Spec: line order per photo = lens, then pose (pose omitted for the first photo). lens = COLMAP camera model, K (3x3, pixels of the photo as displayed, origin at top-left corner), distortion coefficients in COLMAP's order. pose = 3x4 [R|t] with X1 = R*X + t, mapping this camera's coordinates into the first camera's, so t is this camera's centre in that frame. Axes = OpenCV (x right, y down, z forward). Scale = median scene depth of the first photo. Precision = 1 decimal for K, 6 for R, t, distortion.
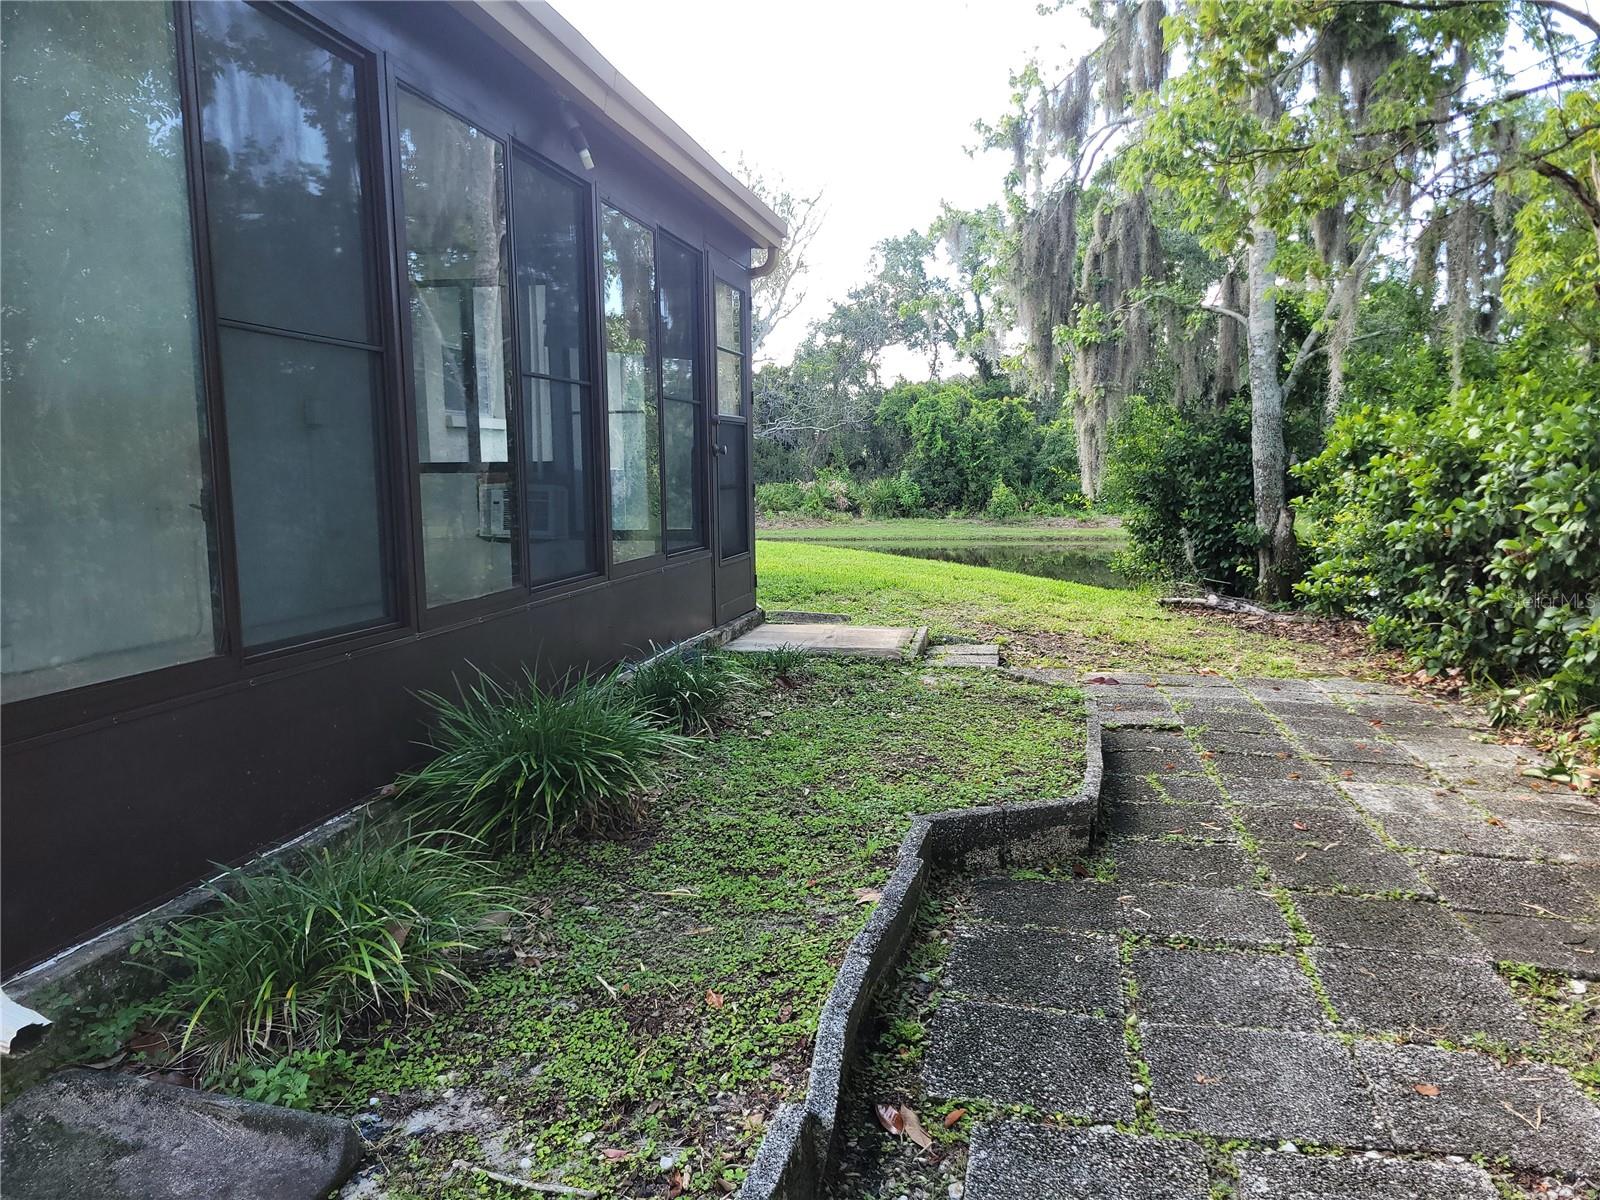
lens RADIAL K [[1198.1, 0, 818.2], [0, 1198.1, 599.0], [0, 0, 1]] dist [0.048430, -0.009200]
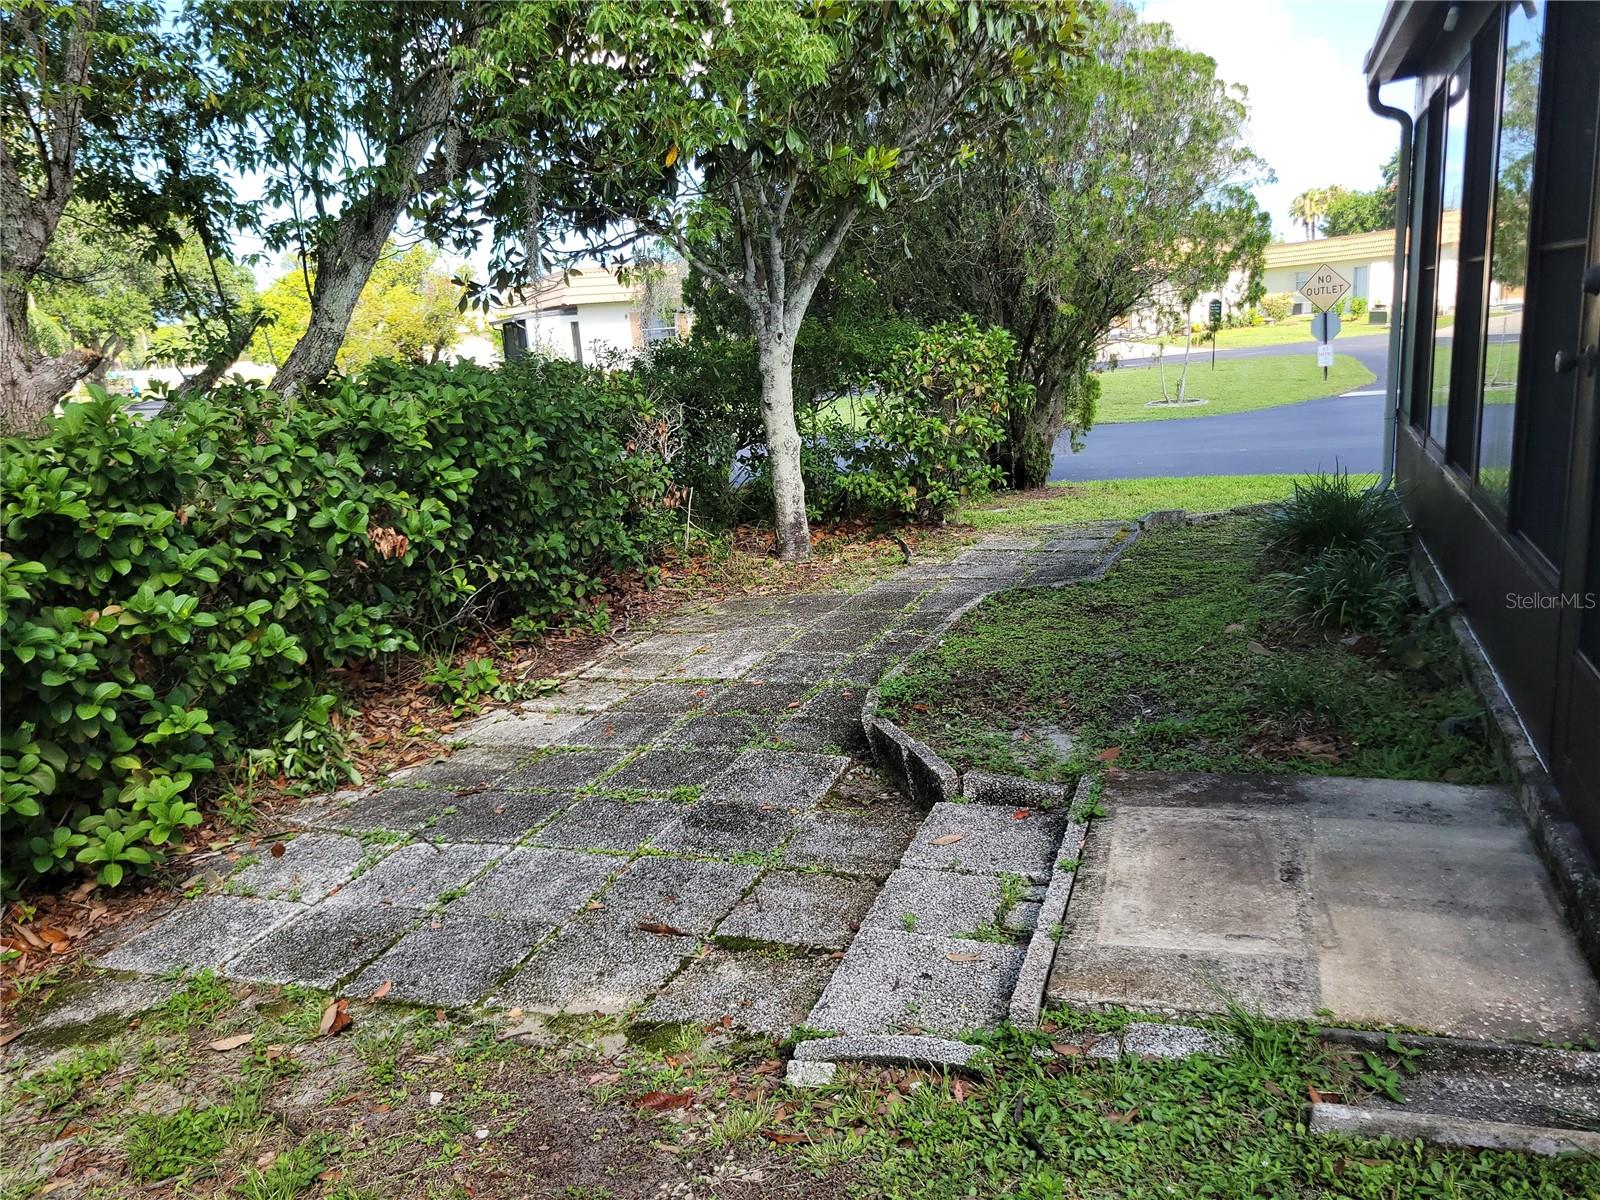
lens RADIAL K [[1204.0, 0, 792.2], [0, 1204.0, 617.1], [0, 0, 1]] dist [0.044807, -0.022634]
pose [[-0.980613, 0.042358, 0.191322, 0.058228], [0.105042, 0.937854, 0.330751, -0.118660], [-0.165423, 0.344435, -0.924121, 0.837025]]
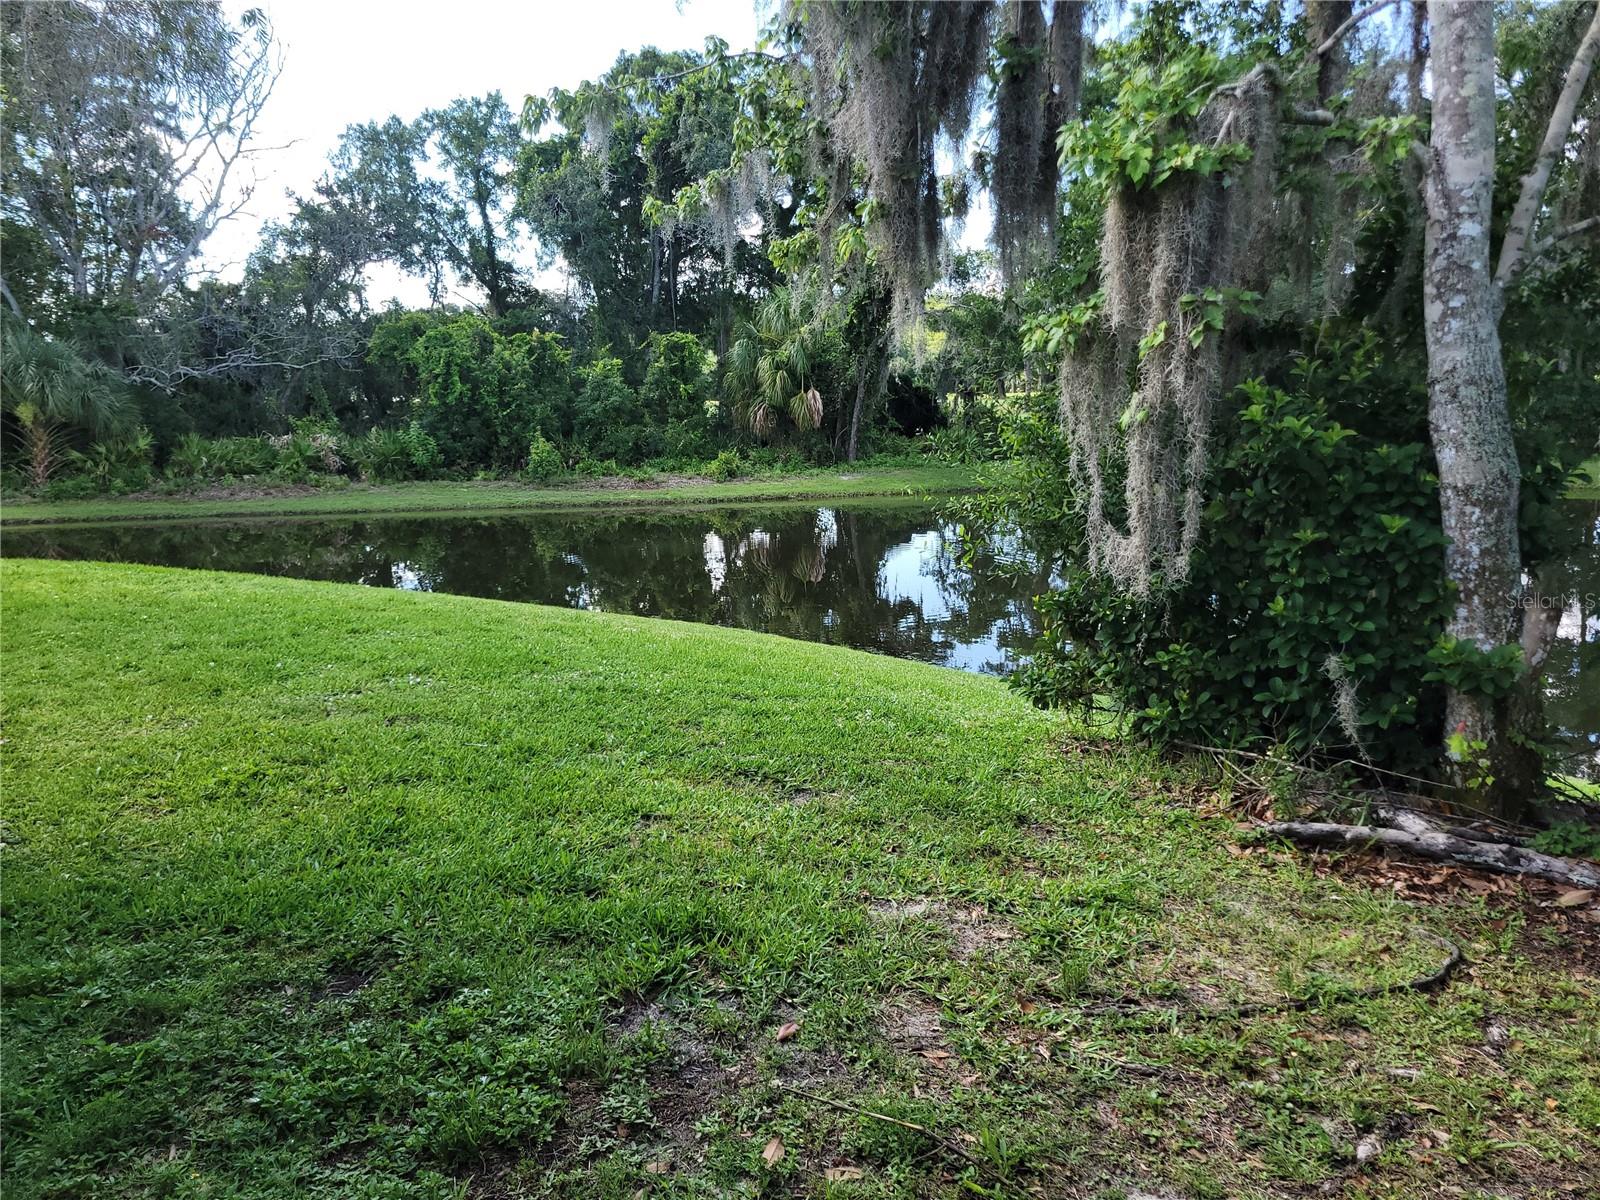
lens RADIAL K [[1191.5, 0, 806.1], [0, 1191.5, 623.0], [0, 0, 1]] dist [0.056355, -0.008978]
pose [[0.920443, -0.074145, 0.383780, -0.019356], [0.046803, 0.995686, 0.080113, -0.100426], [-0.388064, -0.055777, 0.919943, 0.620497]]
